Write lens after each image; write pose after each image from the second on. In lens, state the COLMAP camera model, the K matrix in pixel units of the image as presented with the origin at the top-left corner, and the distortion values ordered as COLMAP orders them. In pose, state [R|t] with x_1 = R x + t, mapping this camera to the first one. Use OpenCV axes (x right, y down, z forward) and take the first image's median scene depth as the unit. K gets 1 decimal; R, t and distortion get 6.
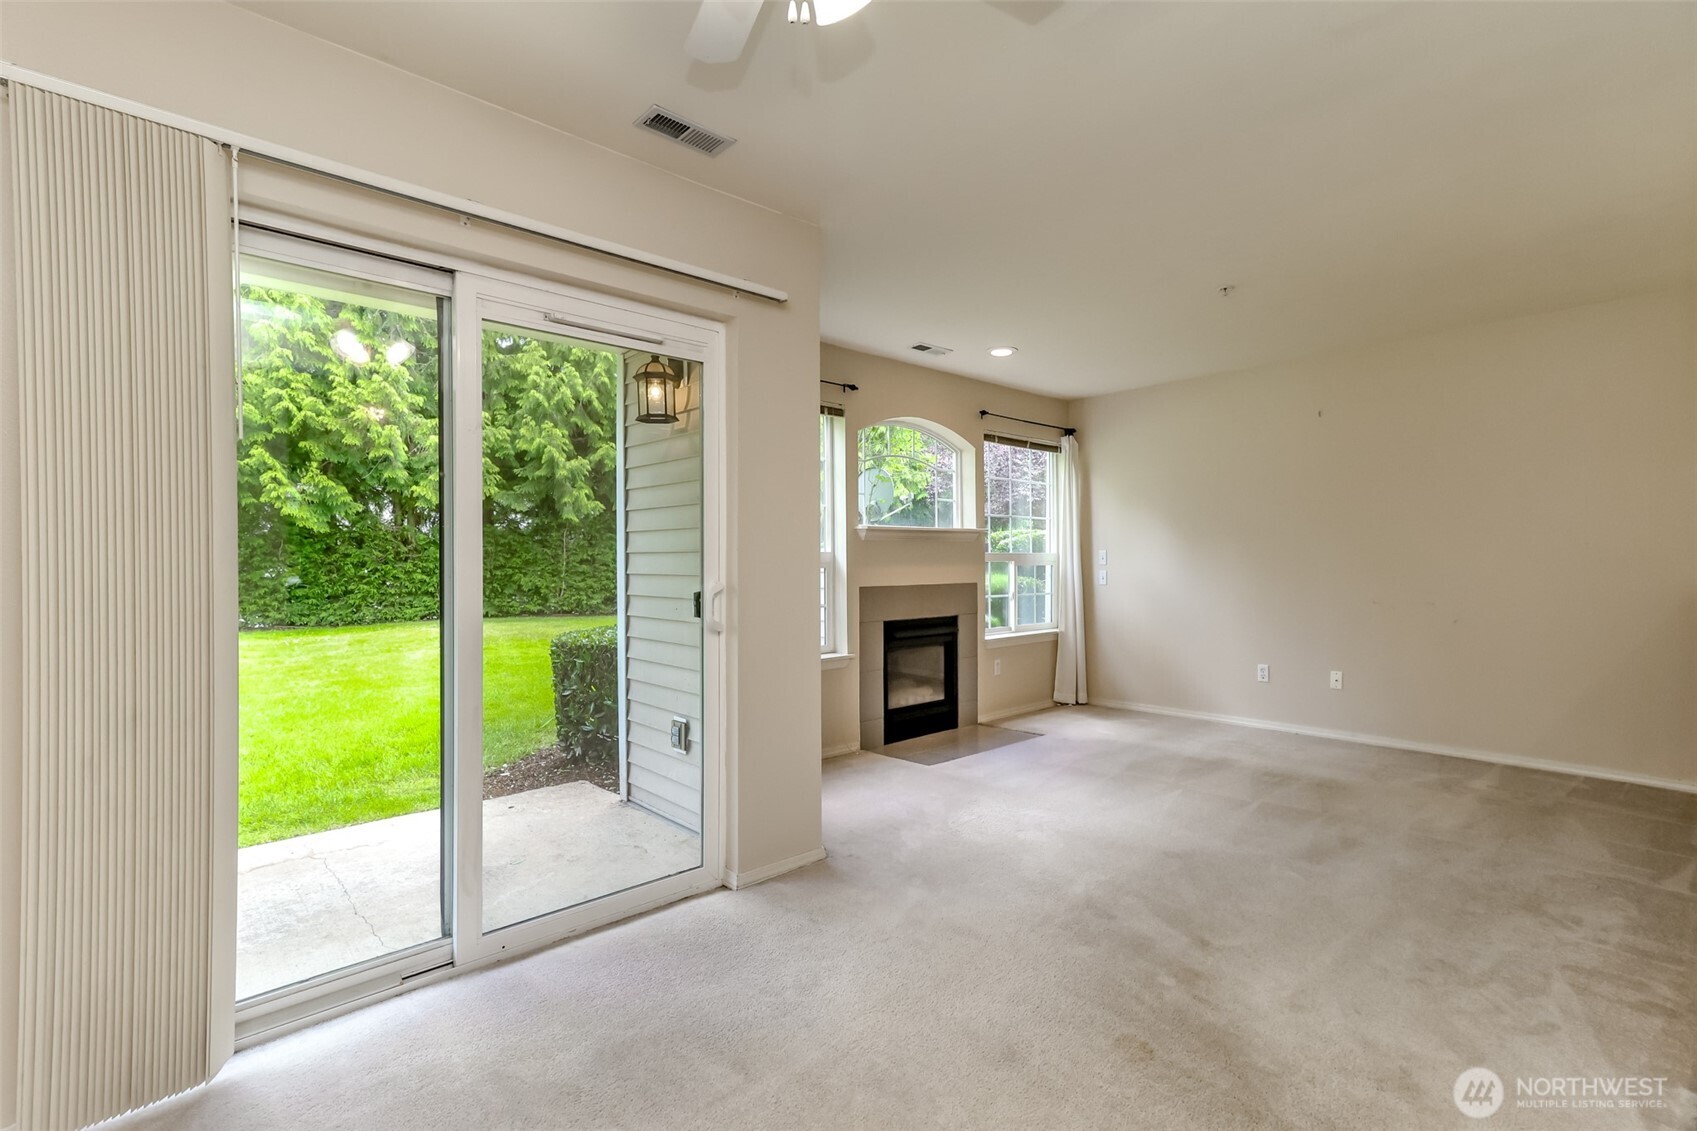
lens RADIAL K [[769.9, 0, 865.2], [0, 769.9, 570.0], [0, 0, 1]] dist [0.022527, -0.000417]
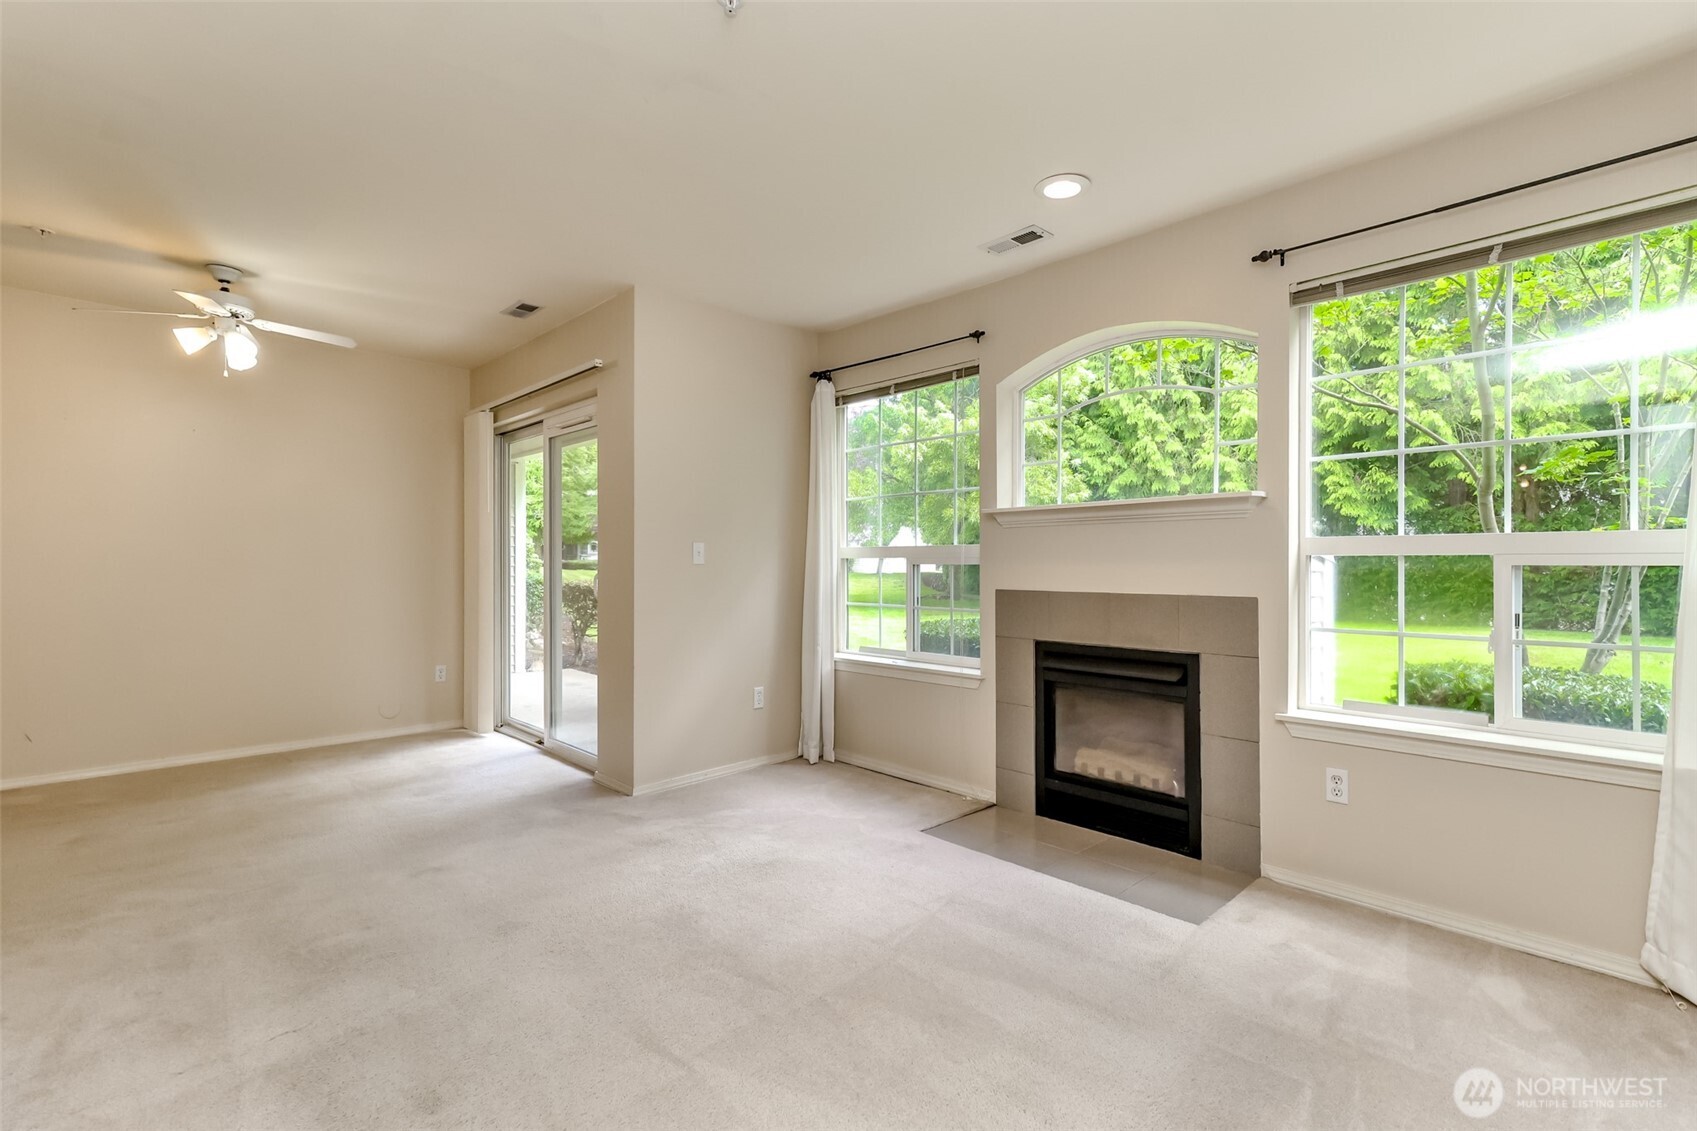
lens RADIAL K [[769.9, 0, 850.1], [0, 769.9, 571.8], [0, 0, 1]] dist [0.022527, -0.000417]
pose [[0.020788, 0.015173, -0.999669, 0.288185], [-0.013242, 0.999801, 0.014899, -0.001775], [0.999696, 0.012927, 0.020985, 0.319357]]
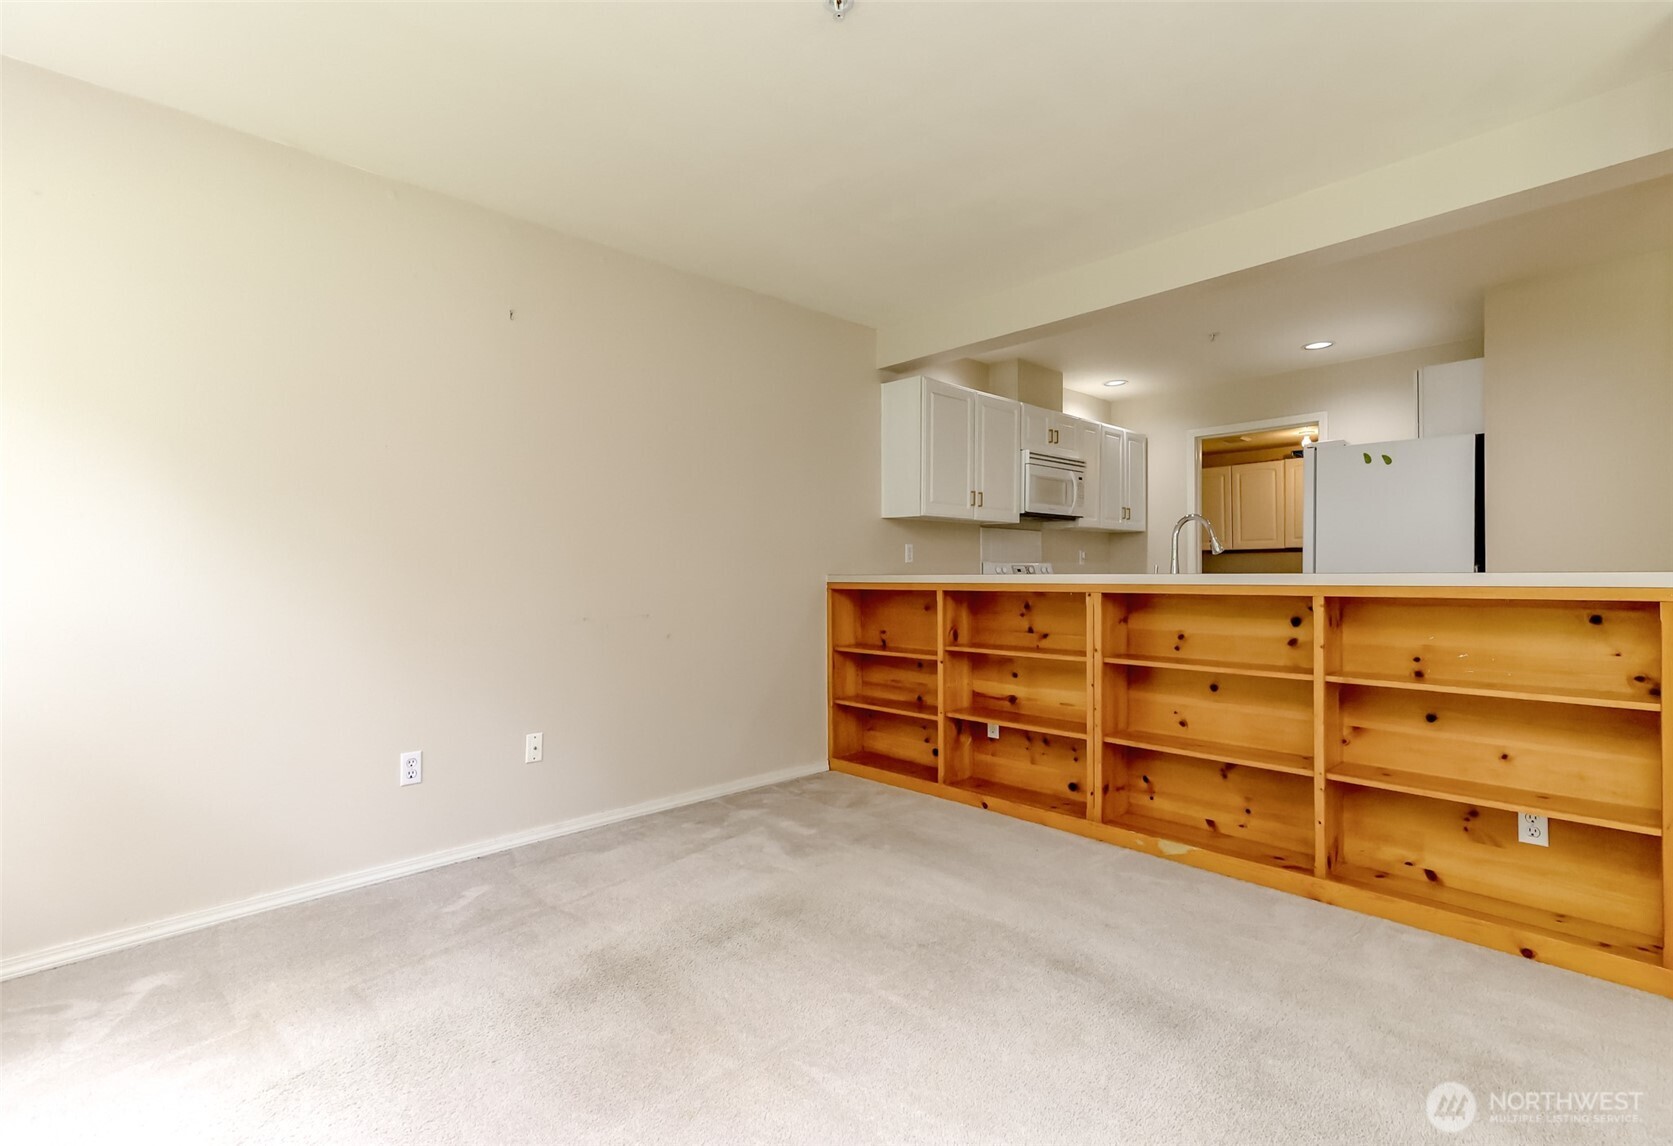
lens RADIAL K [[769.0, 0, 852.3], [0, 769.0, 577.9], [0, 0, 1]] dist [0.020623, -0.000558]
pose [[-0.017247, -0.007559, 0.999823, -0.009628], [0.017543, 0.999815, 0.007861, 0.001594], [-0.999697, 0.017676, -0.017111, 0.302489]]
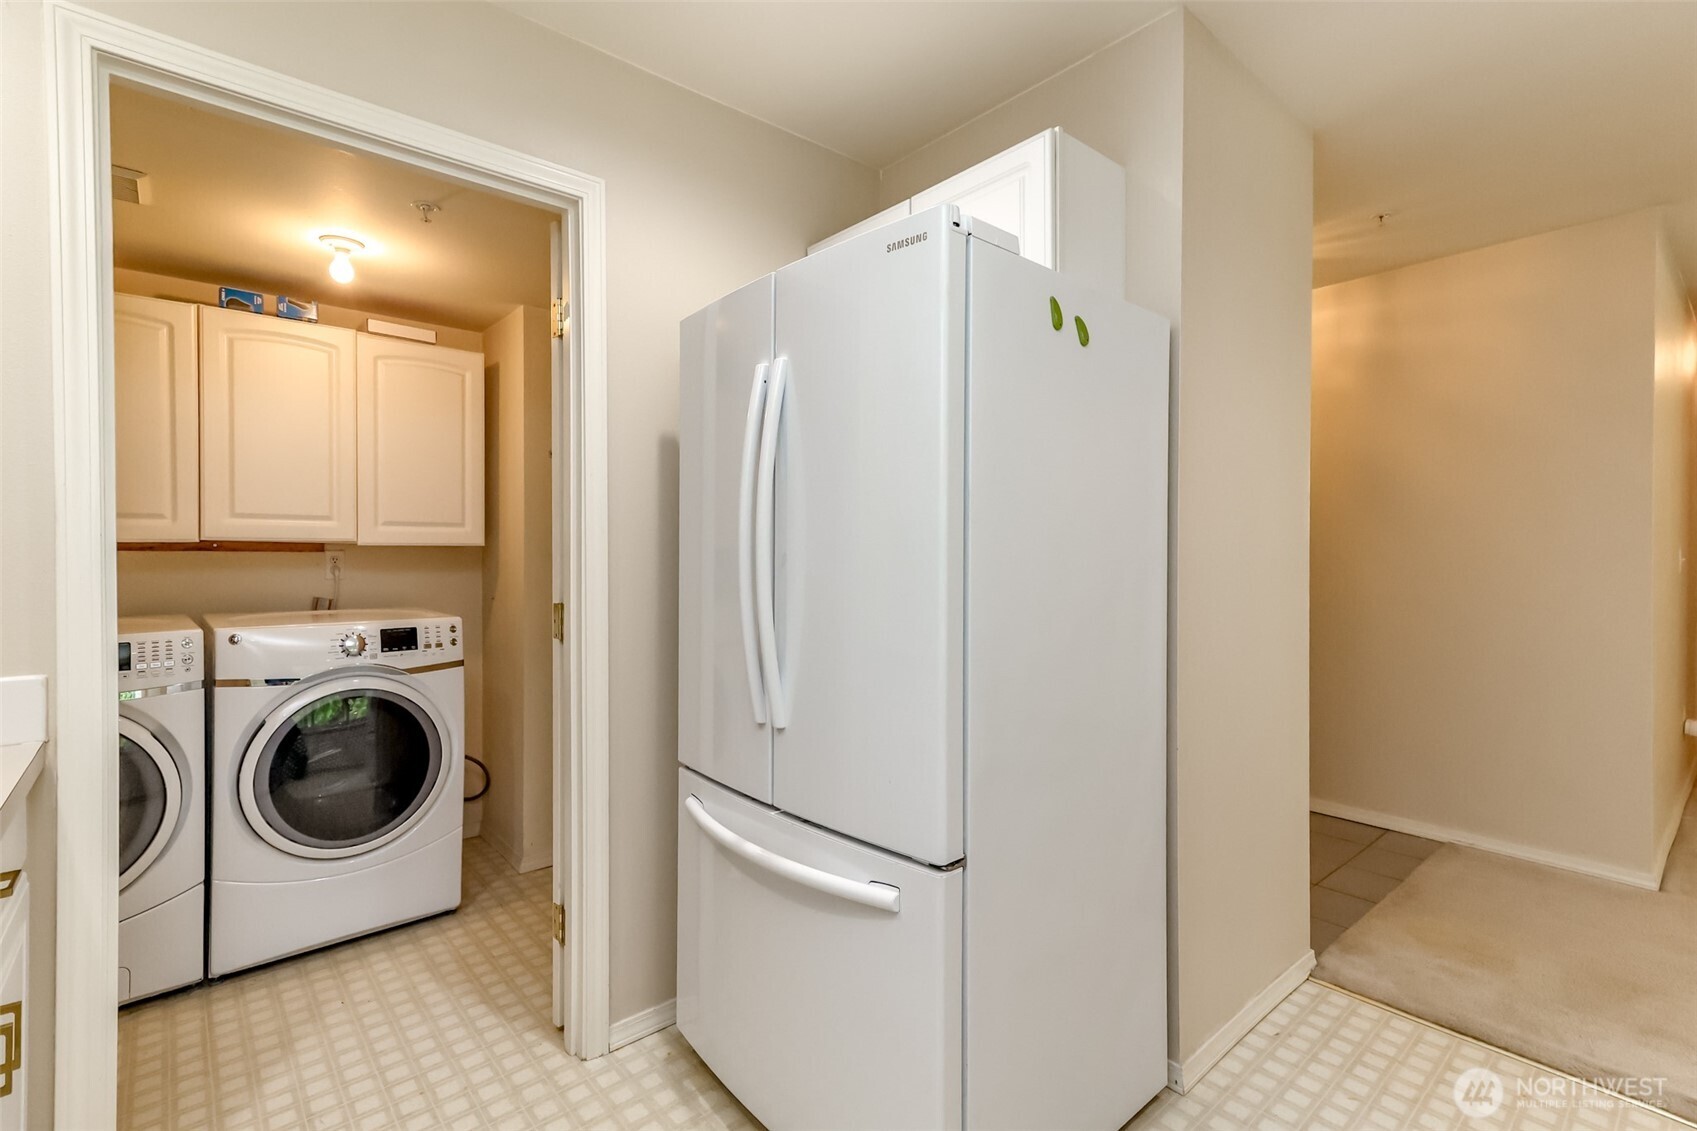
lens RADIAL K [[769.9, 0, 879.4], [0, 769.9, 562.9], [0, 0, 1]] dist [0.022527, -0.000417]
pose [[-0.999691, 0.004529, 0.024449, 0.350431], [0.005211, 0.999596, 0.027935, -0.010167], [-0.024312, 0.028054, -0.999311, 0.189899]]
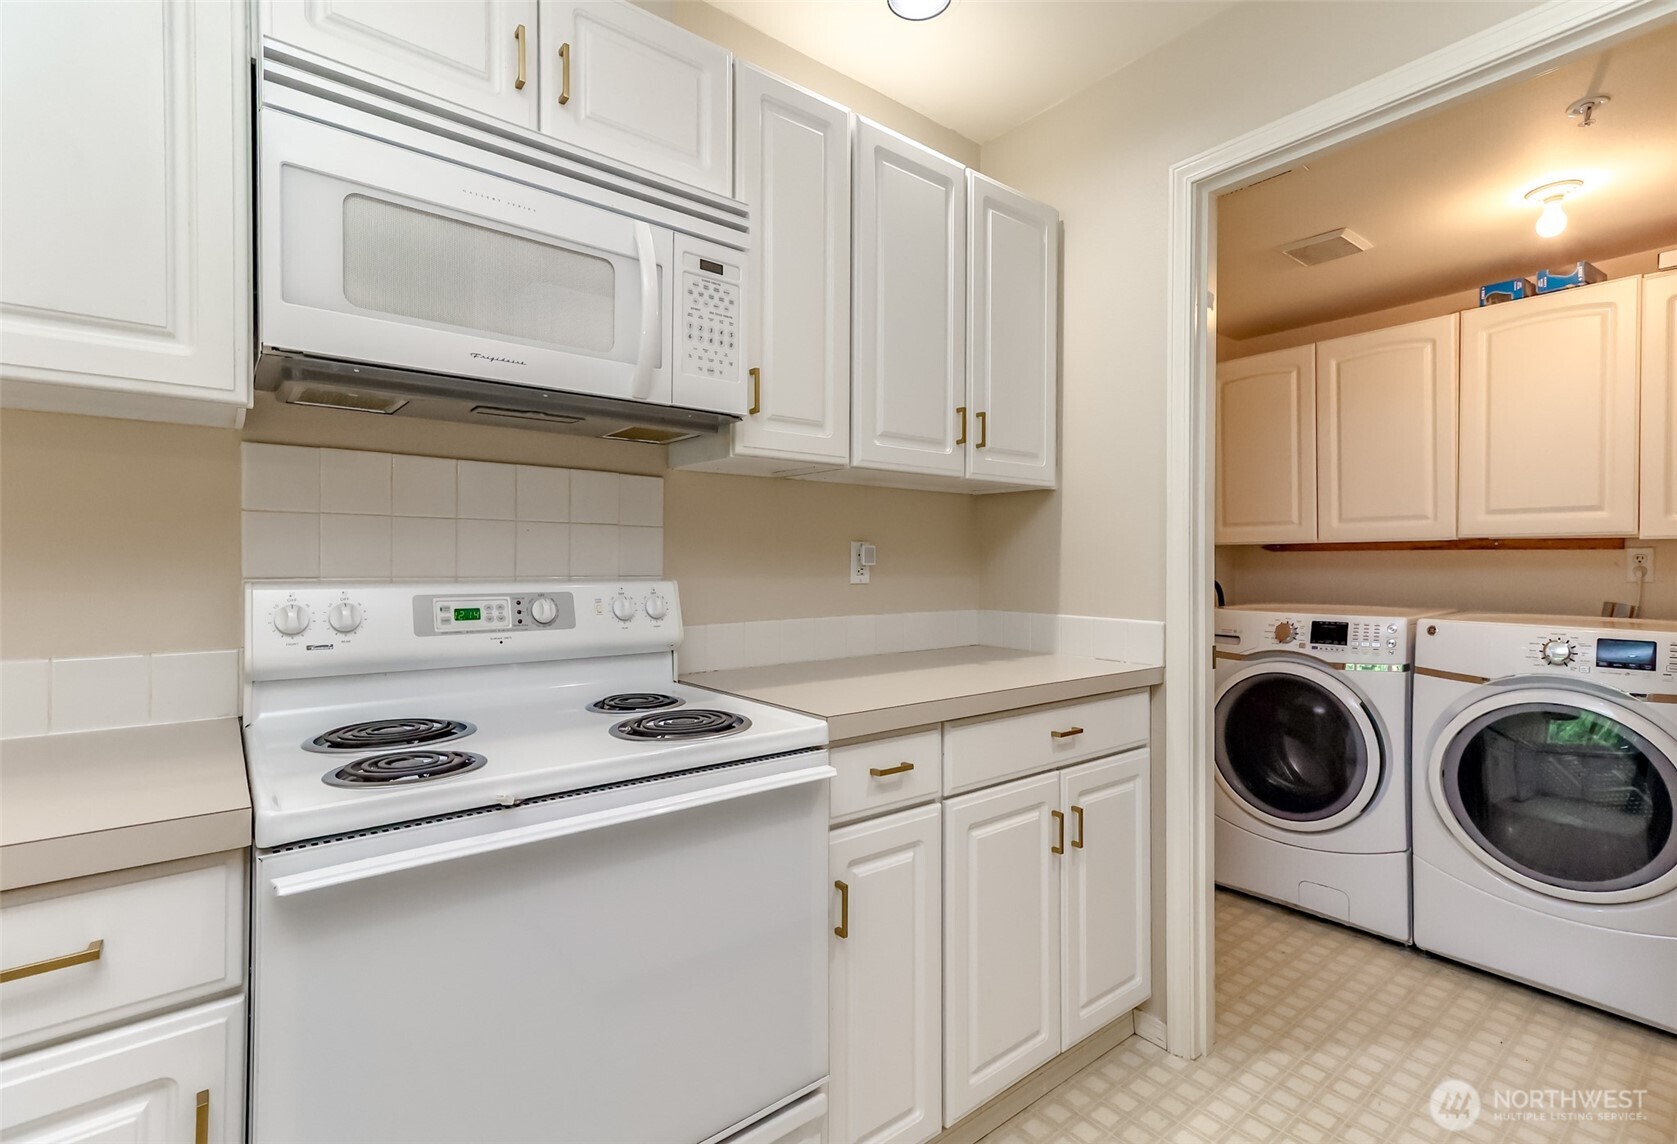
lens RADIAL K [[770.9, 0, 824.7], [0, 770.9, 567.4], [0, 0, 1]] dist [0.020623, -0.000558]
pose [[0.084817, -0.001539, 0.996395, 0.305248], [0.006076, 0.999981, 0.001027, -0.004362], [-0.996378, 0.005967, 0.084825, 0.142315]]
